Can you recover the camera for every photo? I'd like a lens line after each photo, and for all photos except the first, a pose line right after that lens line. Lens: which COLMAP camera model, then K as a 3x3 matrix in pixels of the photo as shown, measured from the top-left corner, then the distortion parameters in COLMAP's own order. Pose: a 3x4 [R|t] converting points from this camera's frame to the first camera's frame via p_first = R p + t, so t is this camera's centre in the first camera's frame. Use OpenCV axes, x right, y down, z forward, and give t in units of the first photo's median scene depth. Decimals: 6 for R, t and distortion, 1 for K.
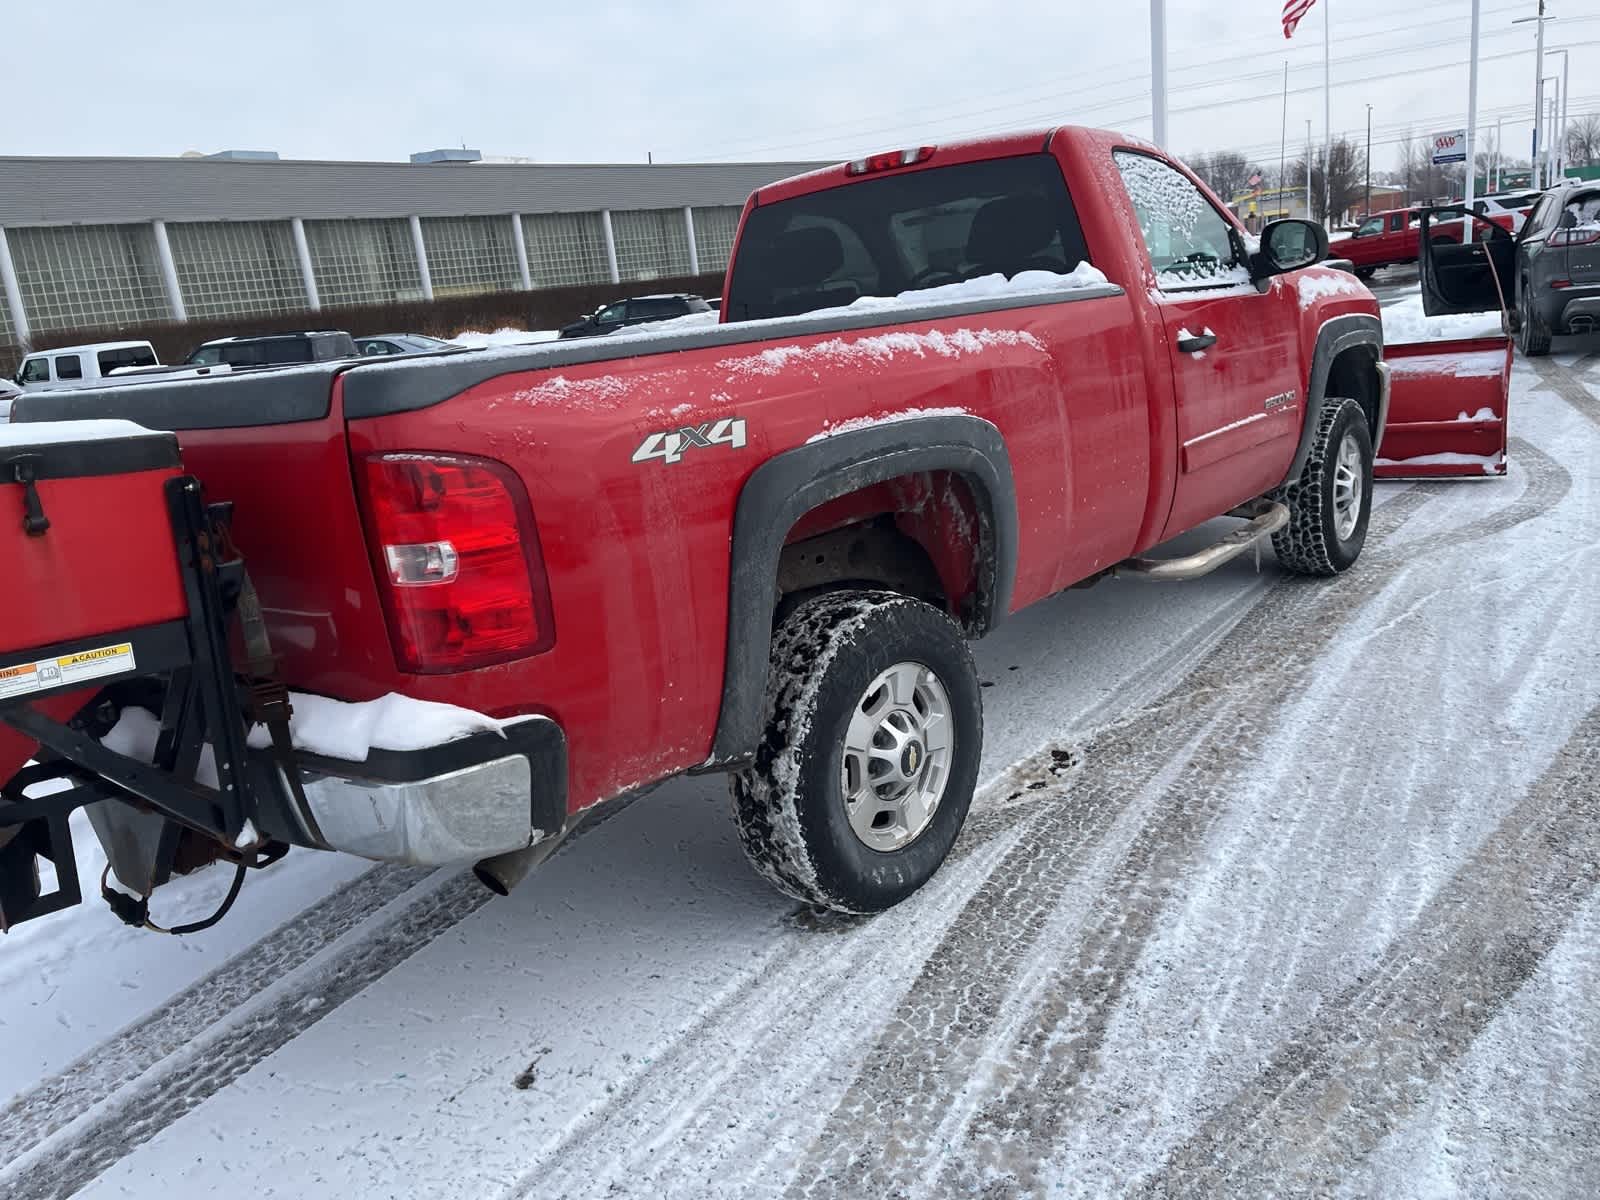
lens RADIAL K [[1175.4, 0, 795.0], [0, 1175.4, 610.0], [0, 0, 1]] dist [0.078882, -0.097633]
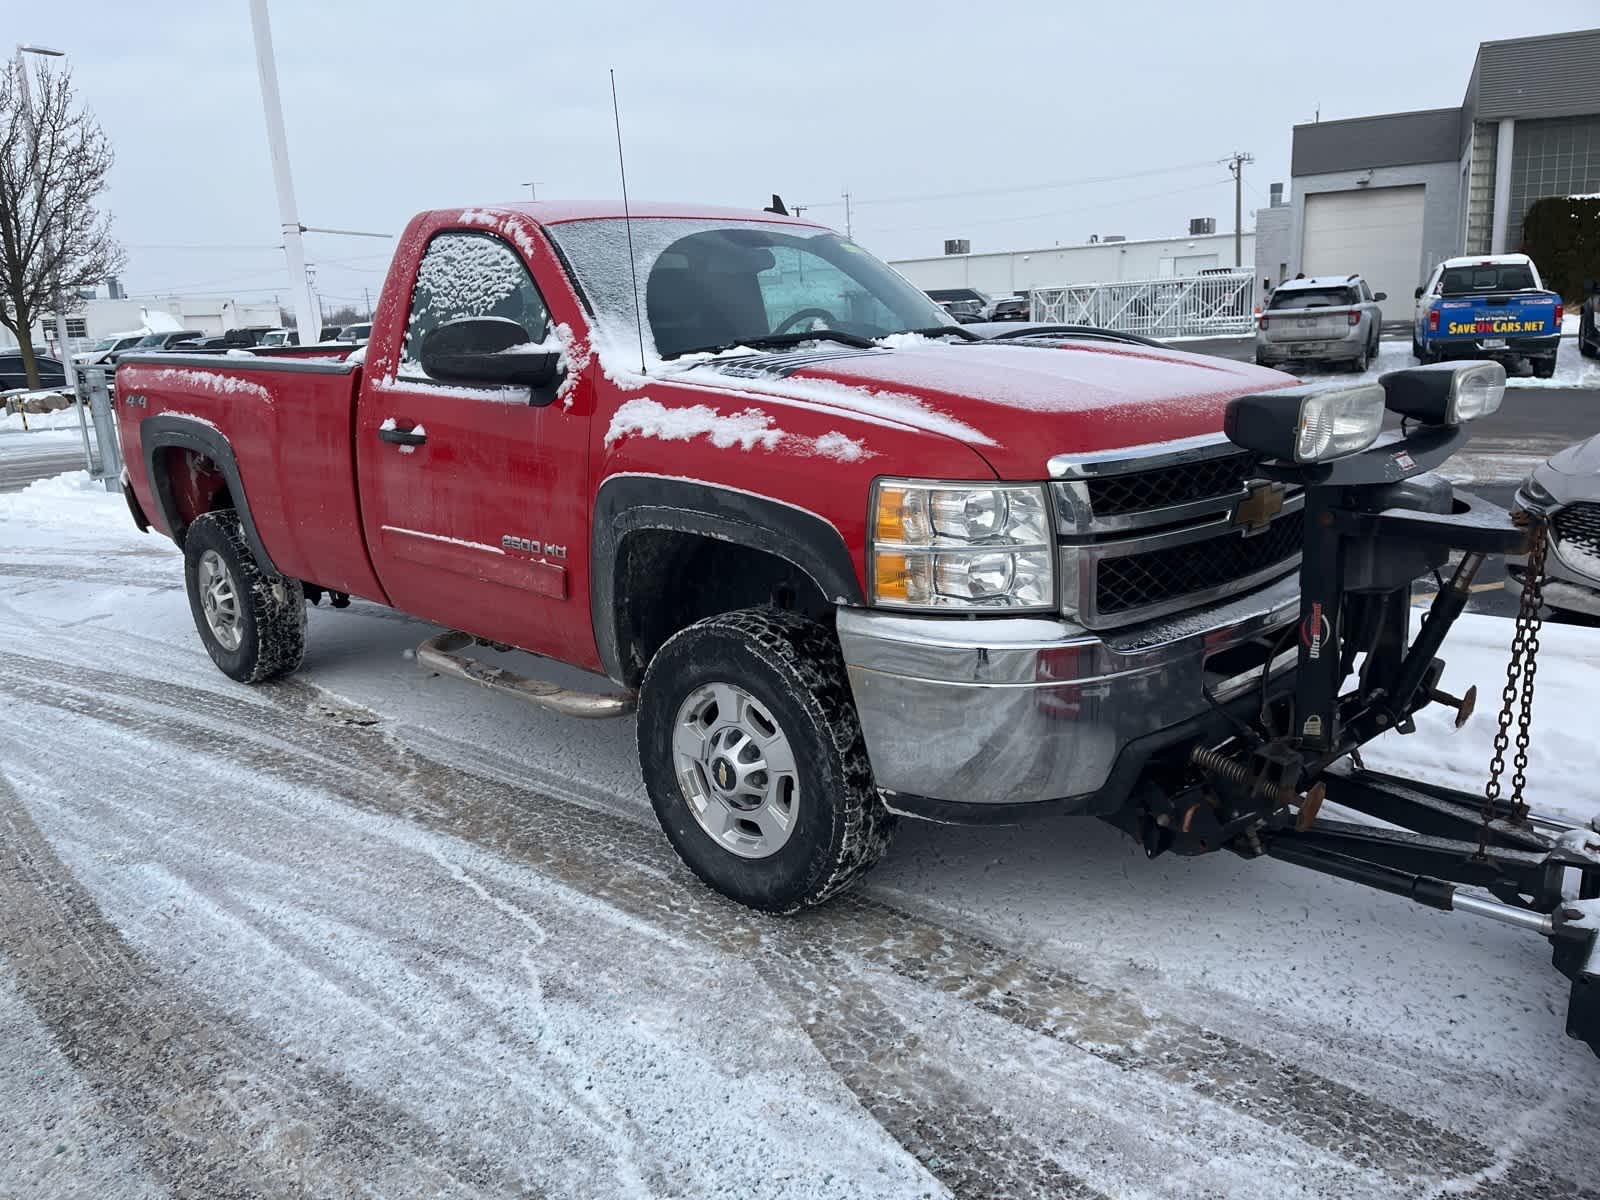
lens RADIAL K [[1255.7, 0, 820.4], [0, 1255.7, 601.6], [0, 0, 1]] dist [0.026005, -0.004549]
pose [[-0.060043, 0.343113, -0.937373, 1.377755], [-0.201733, 0.915519, 0.348036, -0.546991], [0.977598, 0.209996, 0.014246, 1.389977]]
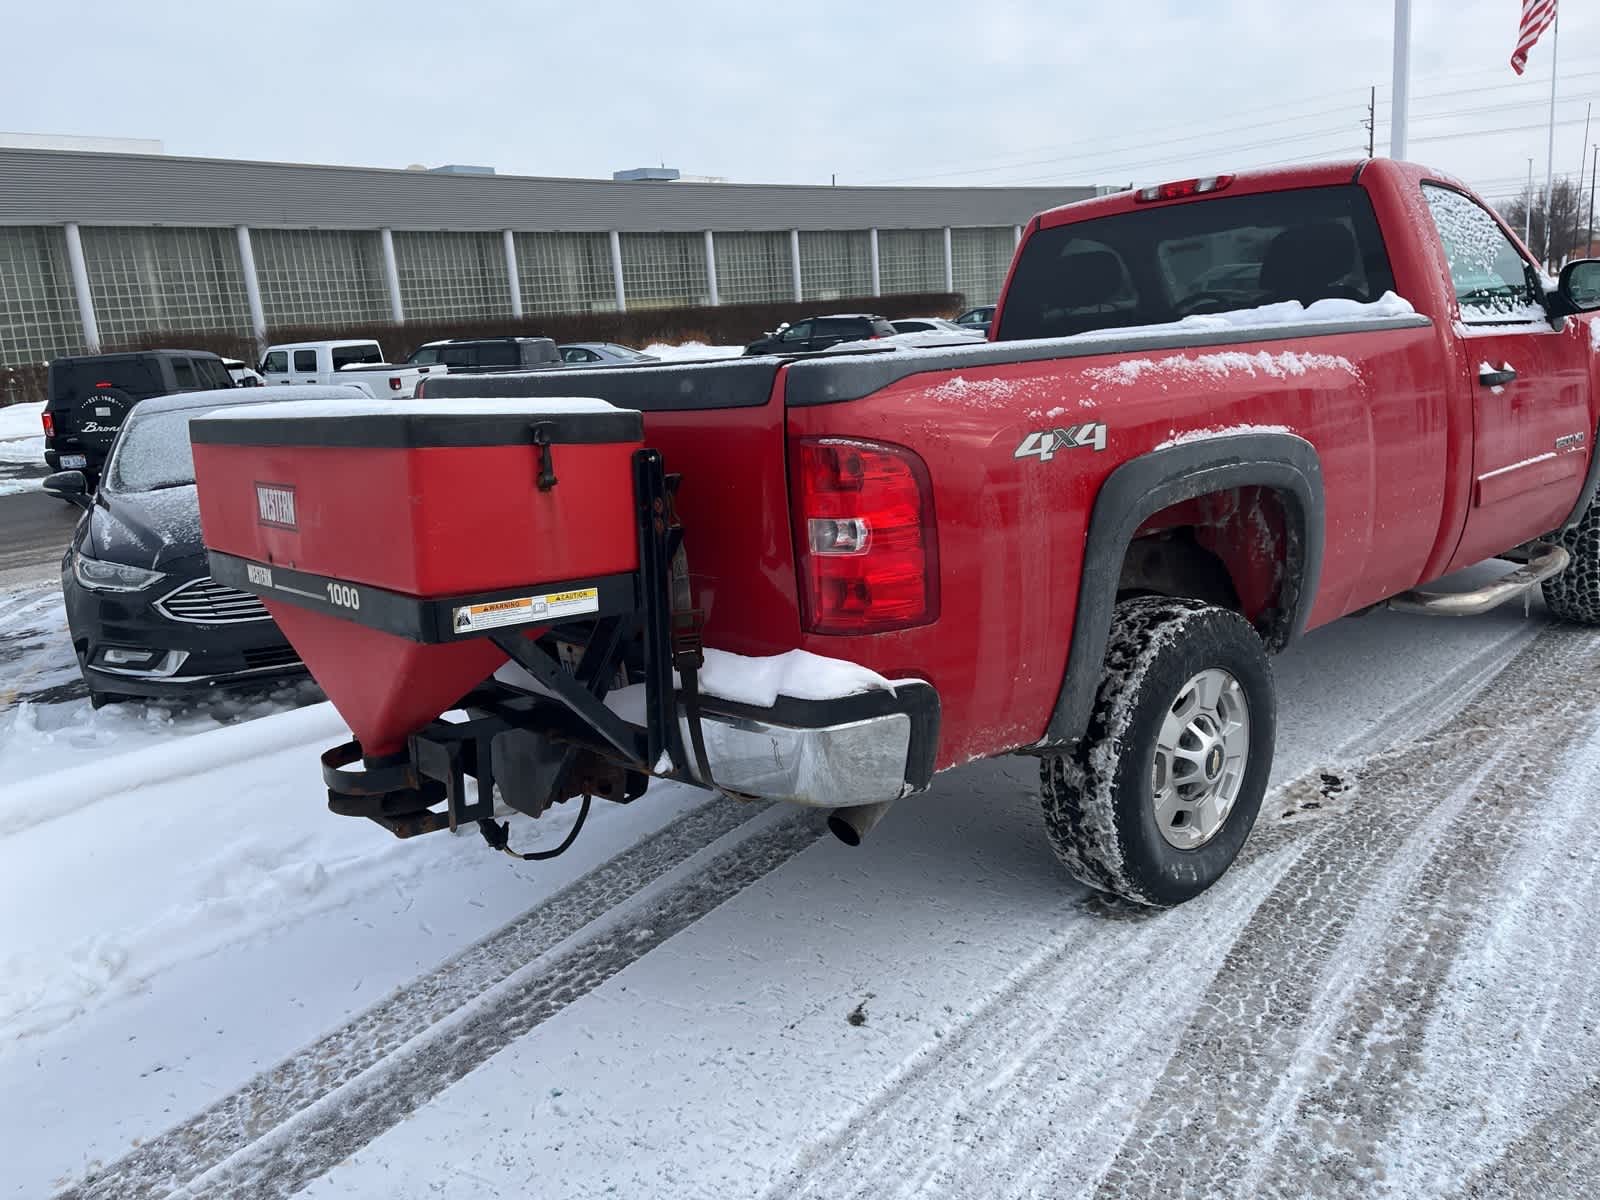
lens RADIAL K [[1176.8, 0, 802.6], [0, 1176.8, 610.9], [0, 0, 1]] dist [0.056853, -0.051077]
pose [[0.990116, 0.069036, -0.122083, -0.103754], [-0.071028, 0.997402, -0.012031, 0.023601], [0.120935, 0.020584, 0.992447, -0.057751]]
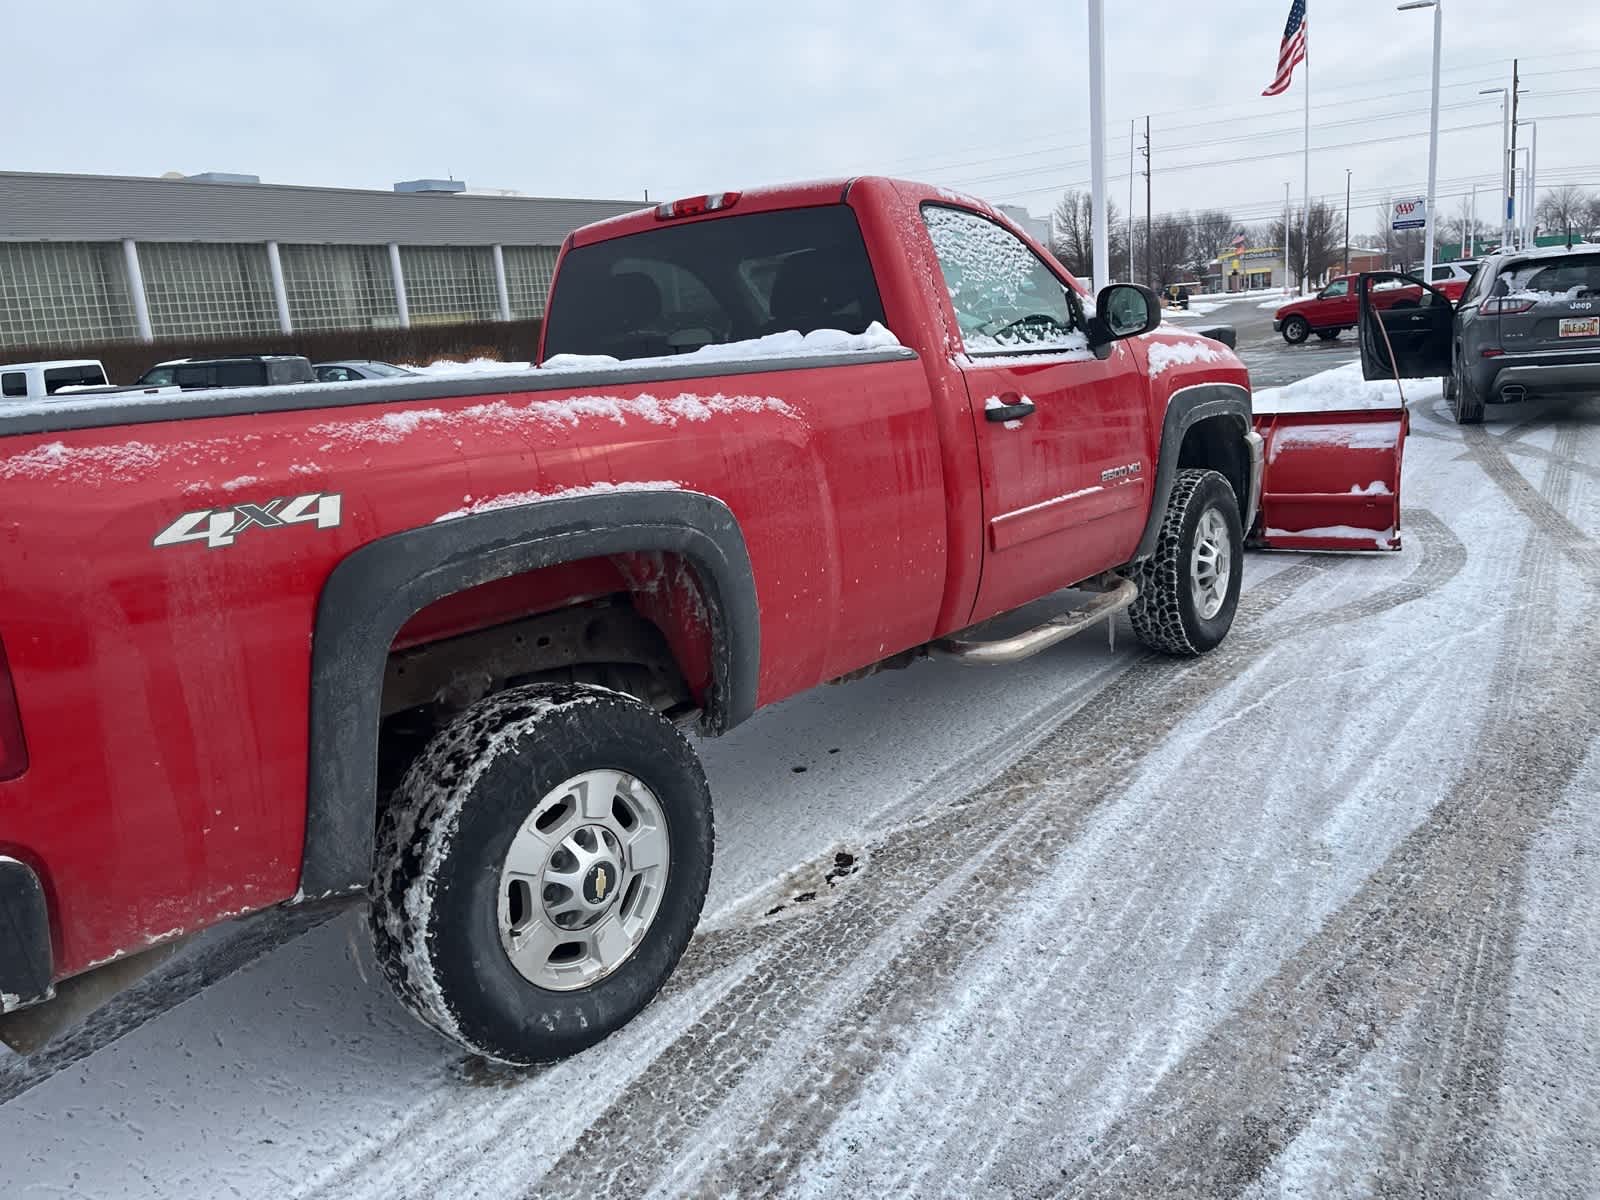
lens RADIAL K [[1180.7, 0, 798.3], [0, 1180.7, 592.6], [0, 0, 1]] dist [0.061058, -0.072988]
pose [[0.999395, 0.029696, 0.018114, 0.163361], [-0.028843, 0.998540, -0.045678, -0.037266], [-0.019444, 0.045128, 0.998792, 0.086140]]
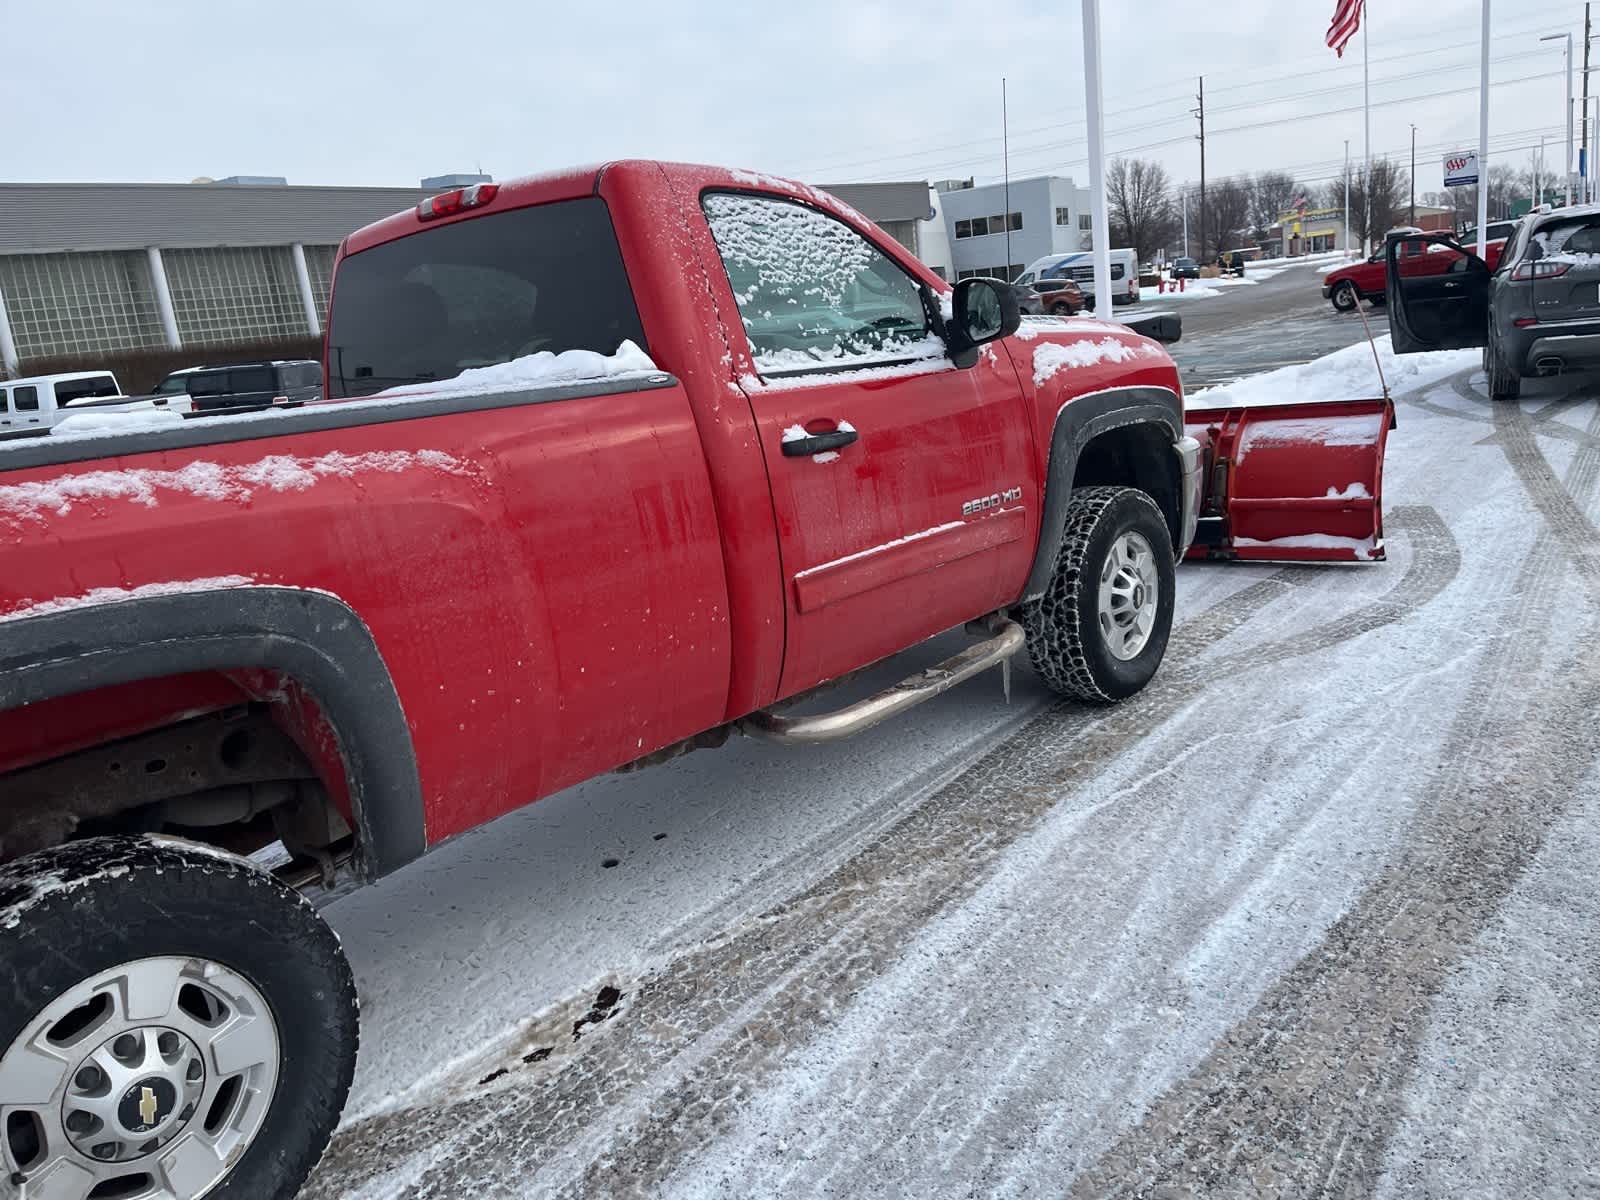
lens RADIAL K [[1185.1, 0, 794.6], [0, 1185.1, 610.6], [0, 0, 1]] dist [0.067192, -0.084316]
pose [[0.999559, 0.006473, -0.028984, 0.353478], [-0.006994, 0.999815, -0.017909, -0.104819], [0.028863, 0.018104, 0.999419, 0.241743]]
